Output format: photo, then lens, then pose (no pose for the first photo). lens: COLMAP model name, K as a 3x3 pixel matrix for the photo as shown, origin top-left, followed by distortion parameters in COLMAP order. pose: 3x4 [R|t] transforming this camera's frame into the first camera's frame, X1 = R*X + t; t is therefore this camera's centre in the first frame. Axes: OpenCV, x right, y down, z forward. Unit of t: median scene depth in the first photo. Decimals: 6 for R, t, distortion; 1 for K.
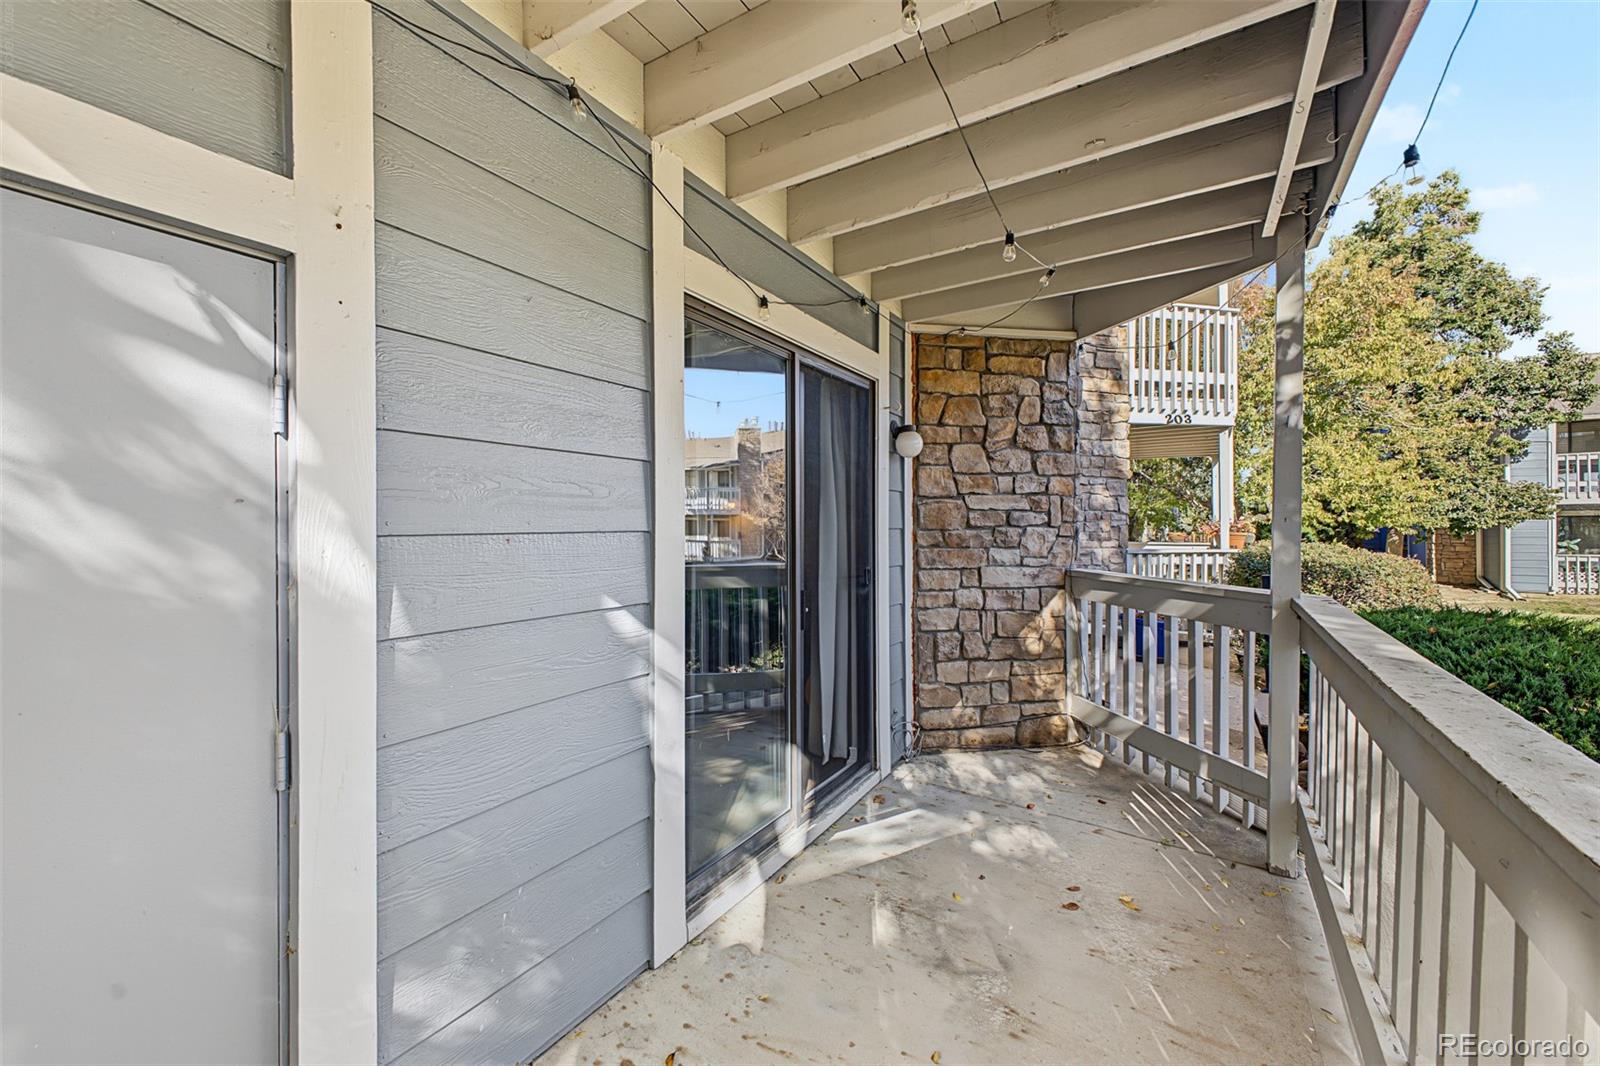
lens RADIAL K [[635.3, 0, 796.4], [0, 635.3, 531.3], [0, 0, 1]] dist [0.009402, -0.002626]
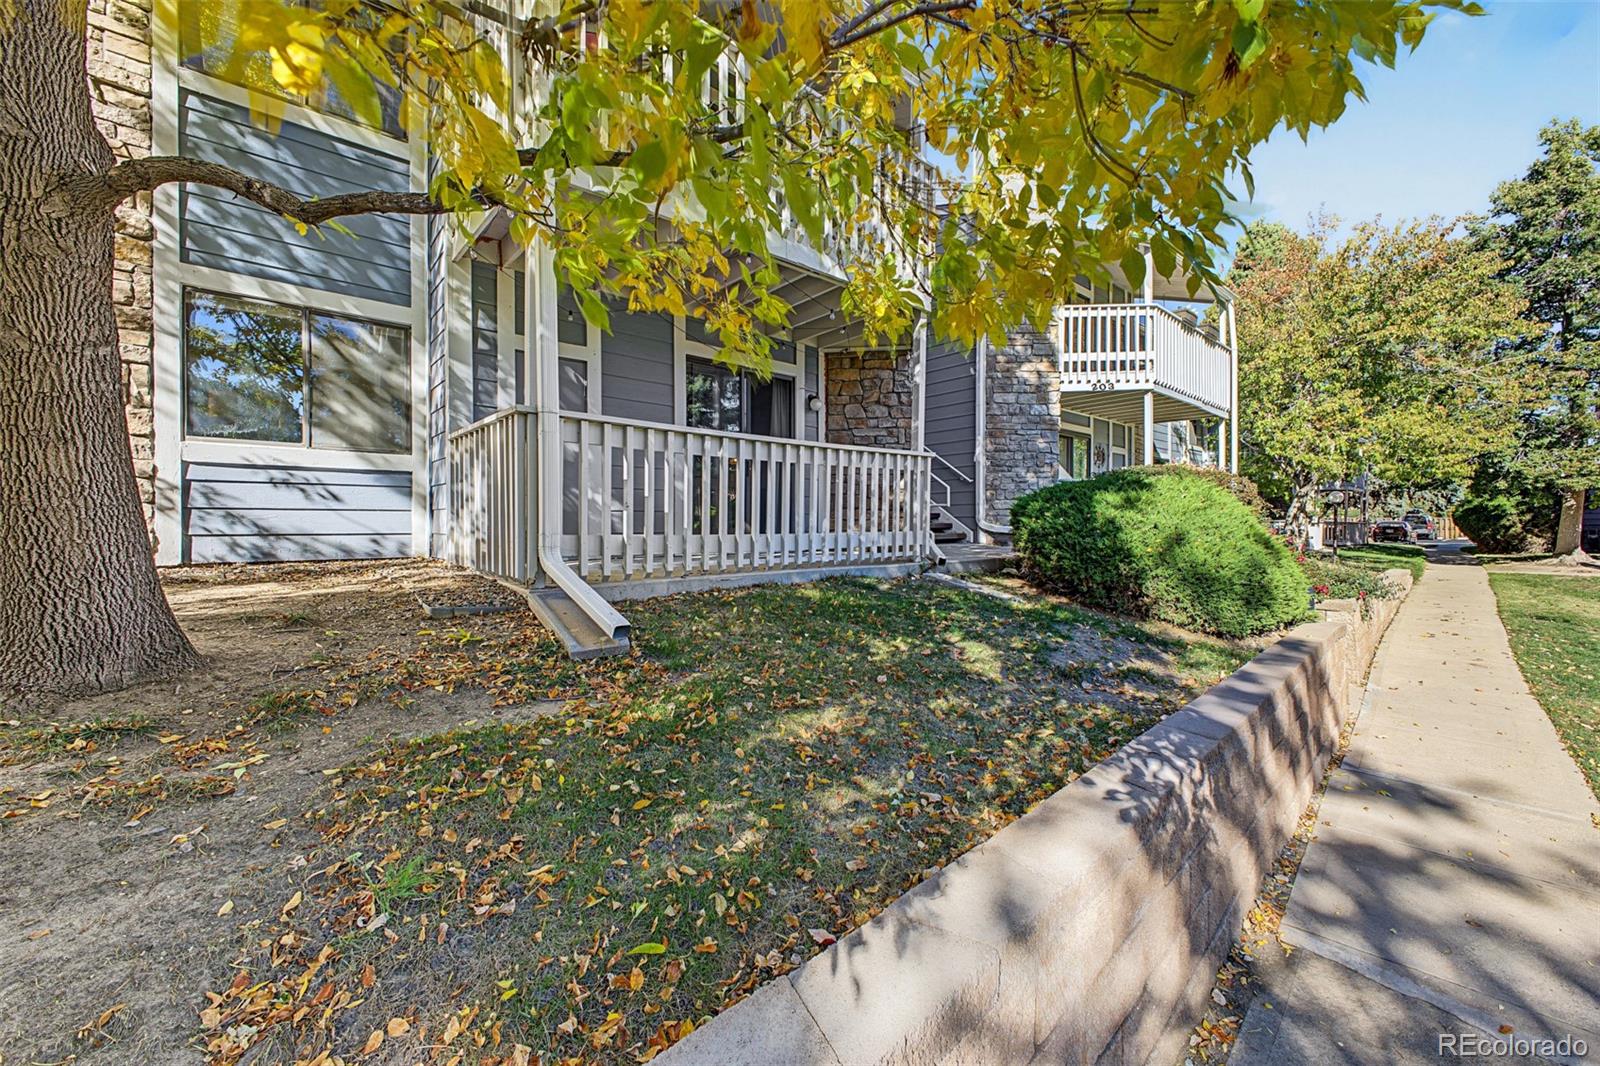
lens RADIAL K [[635.3, 0, 778.1], [0, 635.3, 525.1], [0, 0, 1]] dist [0.009402, -0.002626]
pose [[0.950452, 0.002893, -0.310859, 0.367465], [-0.007320, 0.999888, -0.013075, 0.152236], [0.310786, 0.014702, 0.950366, -0.549268]]
